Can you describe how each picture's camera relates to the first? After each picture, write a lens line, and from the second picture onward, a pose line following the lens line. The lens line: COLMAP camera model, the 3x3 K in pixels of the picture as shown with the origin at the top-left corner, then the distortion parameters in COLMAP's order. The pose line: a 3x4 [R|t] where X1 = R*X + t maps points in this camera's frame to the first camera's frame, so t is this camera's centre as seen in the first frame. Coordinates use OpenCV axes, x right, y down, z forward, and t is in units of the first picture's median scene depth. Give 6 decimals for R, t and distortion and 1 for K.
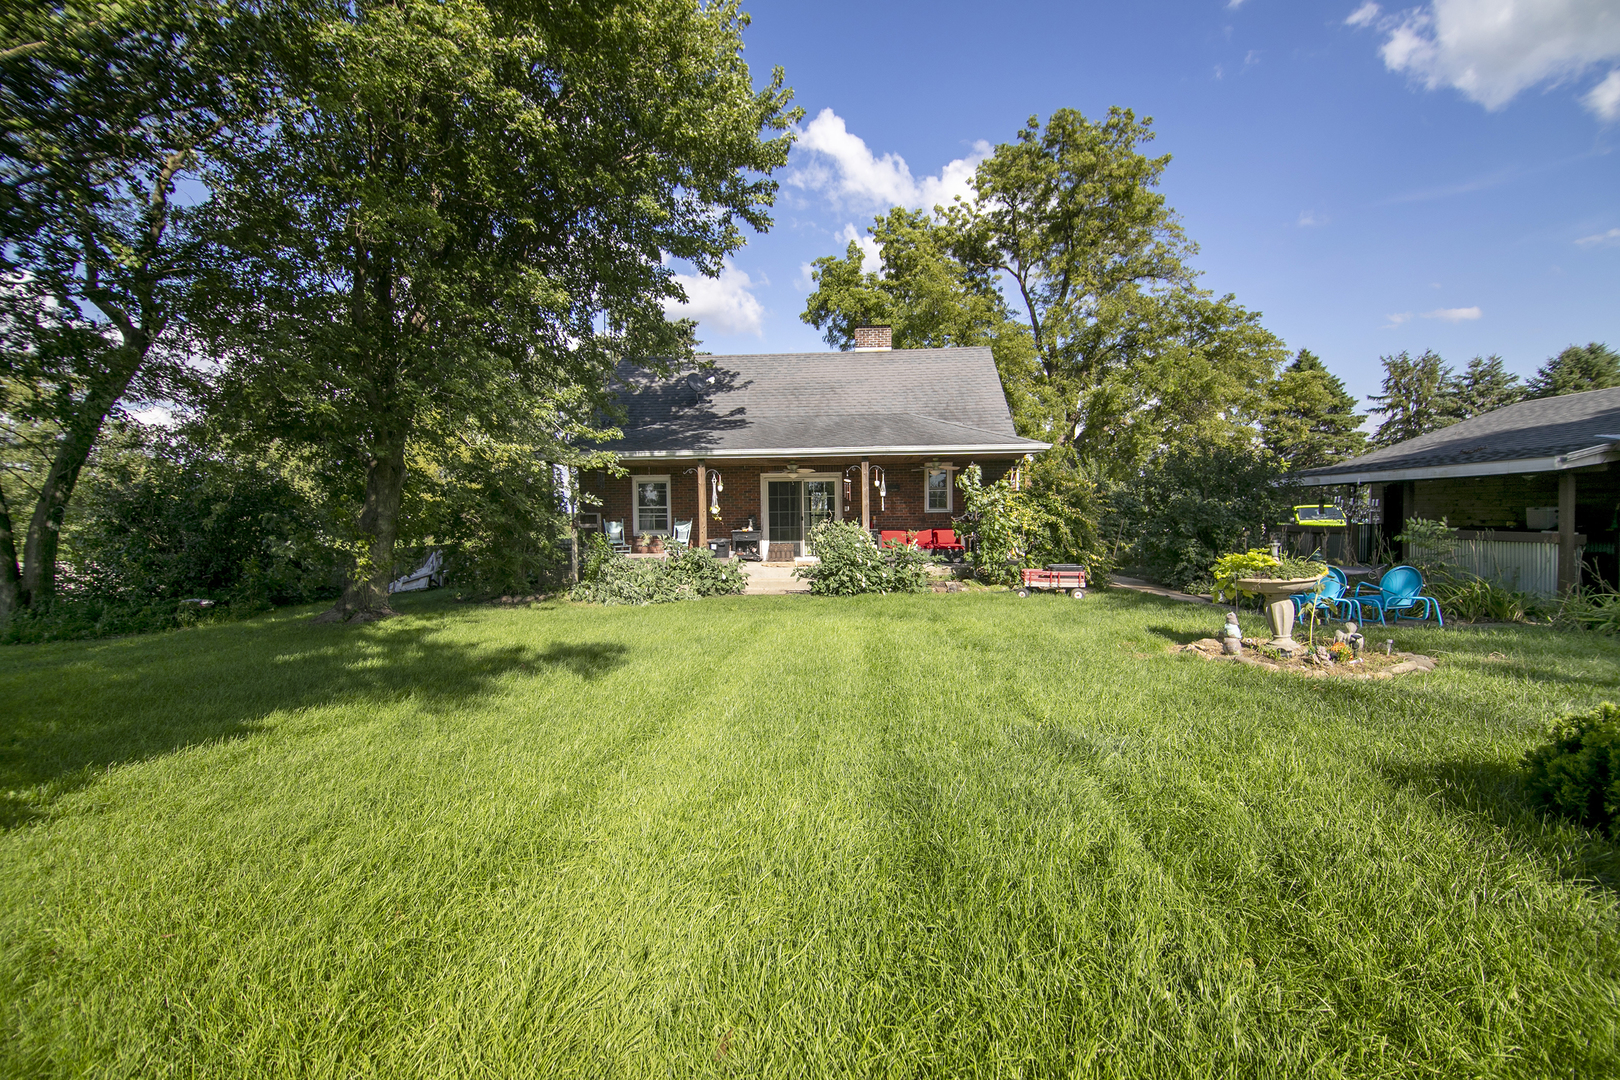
lens RADIAL K [[731.6, 0, 810.0], [0, 731.6, 540.0], [0, 0, 1]] dist [0.002414, -0.013772]
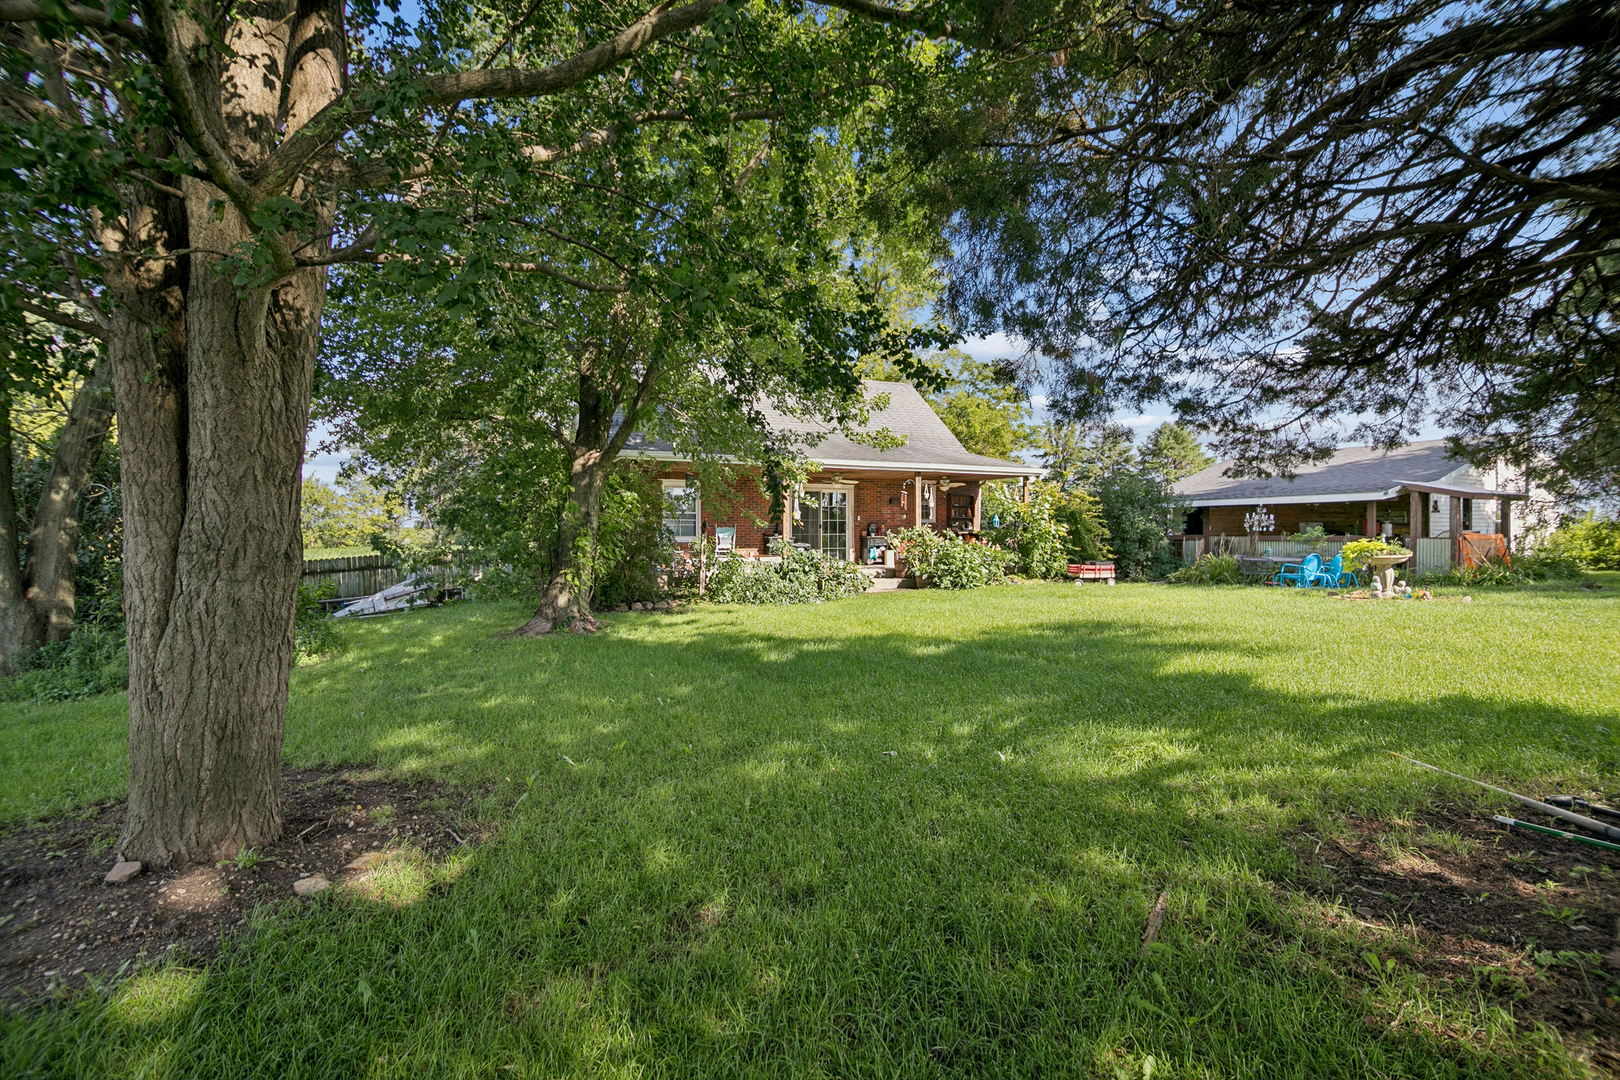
lens RADIAL K [[731.6, 0, 810.0], [0, 731.6, 540.0], [0, 0, 1]] dist [0.002414, -0.013772]
pose [[0.870719, 0.005116, 0.491754, -0.644551], [0.008183, 0.999657, -0.024890, 0.020875], [-0.491713, 0.025696, 0.870378, 0.079965]]
